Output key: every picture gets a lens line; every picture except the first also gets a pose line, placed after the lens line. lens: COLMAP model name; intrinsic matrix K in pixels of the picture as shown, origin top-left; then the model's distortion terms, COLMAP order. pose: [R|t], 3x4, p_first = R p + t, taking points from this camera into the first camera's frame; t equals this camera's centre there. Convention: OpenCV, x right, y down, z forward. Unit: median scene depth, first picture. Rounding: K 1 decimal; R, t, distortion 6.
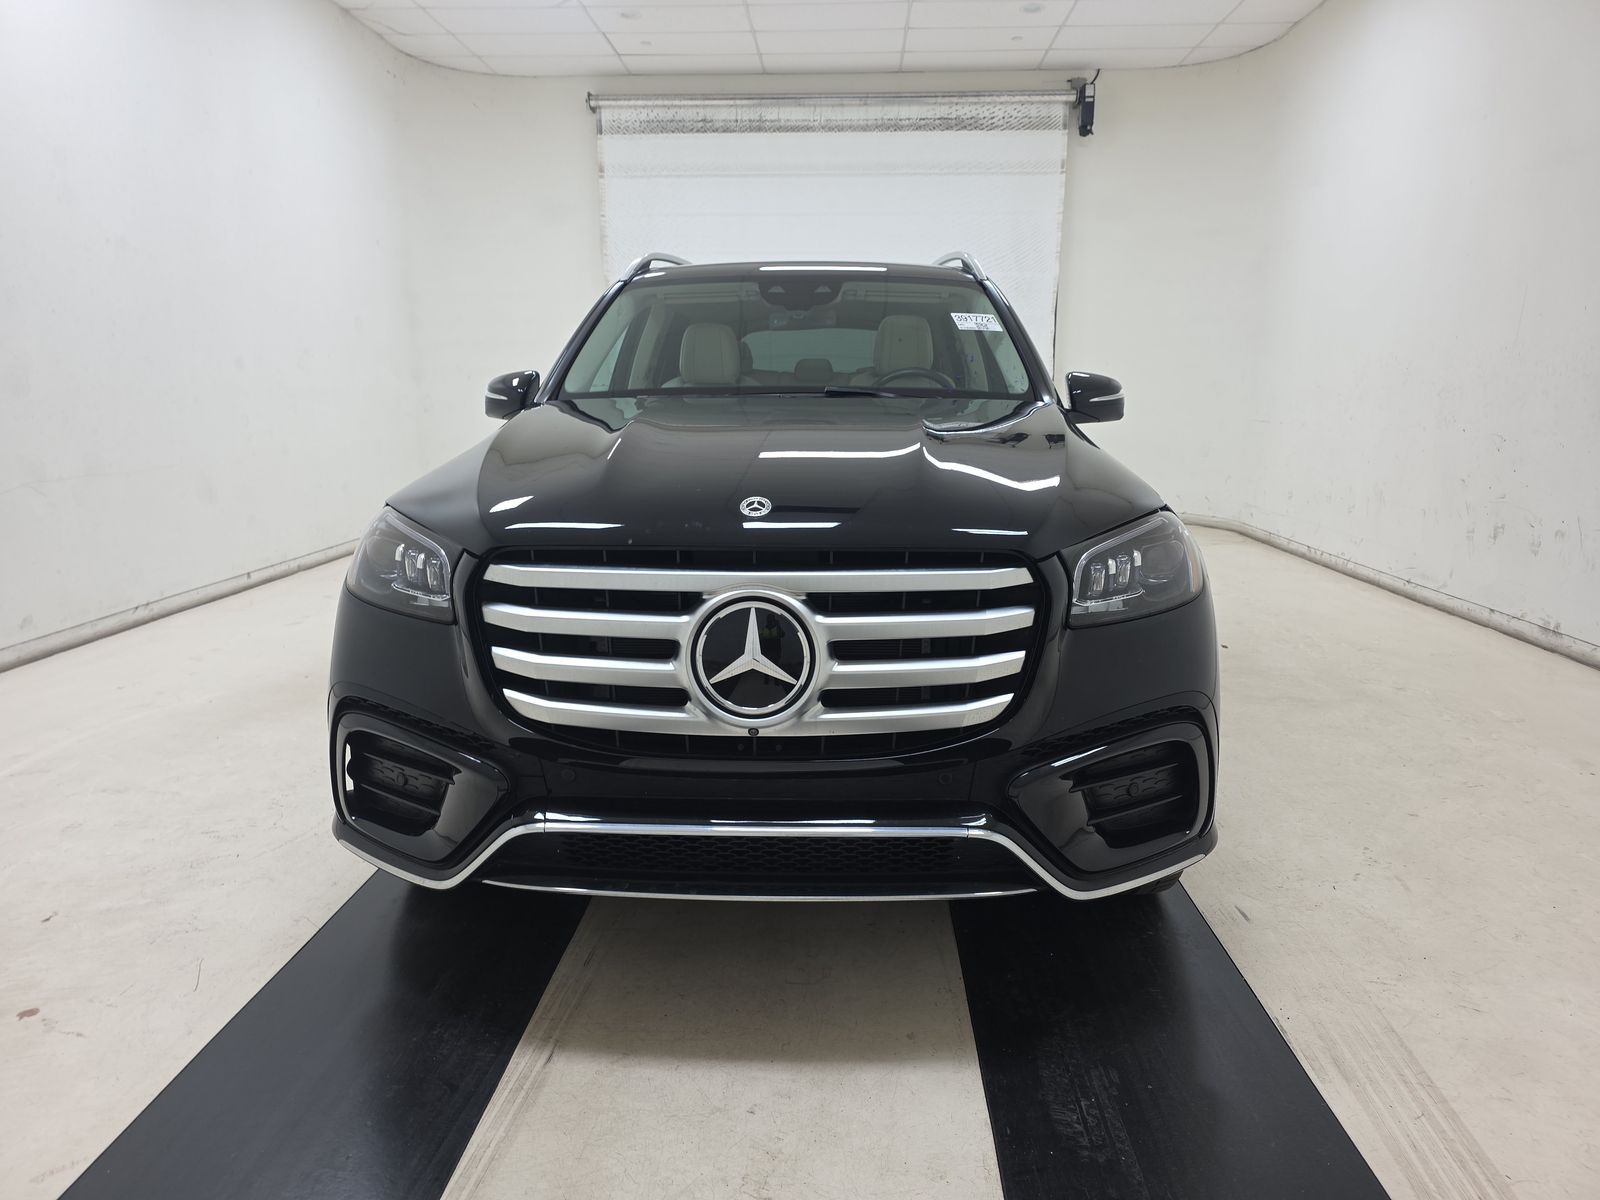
lens RADIAL K [[1074.8, 0, 800.0], [0, 1074.8, 587.1], [0, 0, 1]] dist [0.034524, -0.026267]
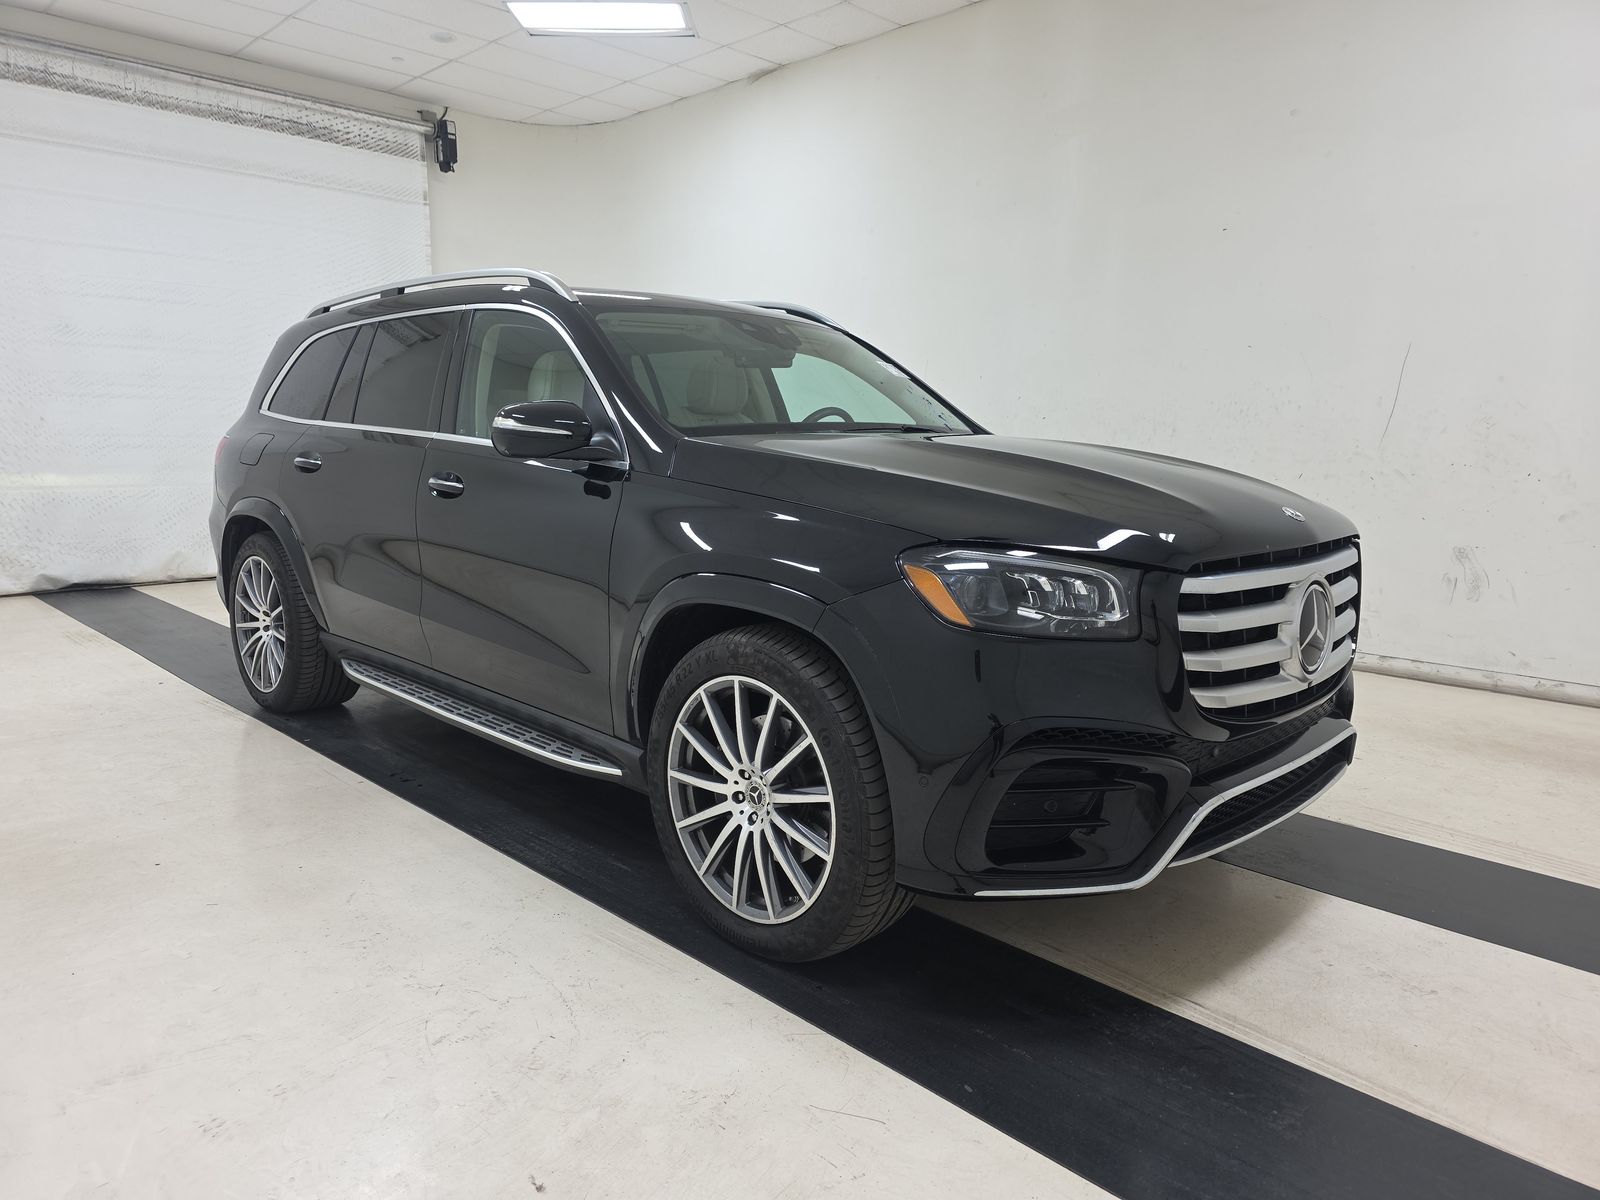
lens RADIAL K [[1074.8, 0, 796.0], [0, 1074.8, 611.2], [0, 0, 1]] dist [0.034524, -0.026267]
pose [[0.676996, -0.114321, 0.727054, -0.286136], [0.122650, 0.991573, 0.041707, -0.017763], [-0.725695, 0.060938, 0.685312, 0.106878]]
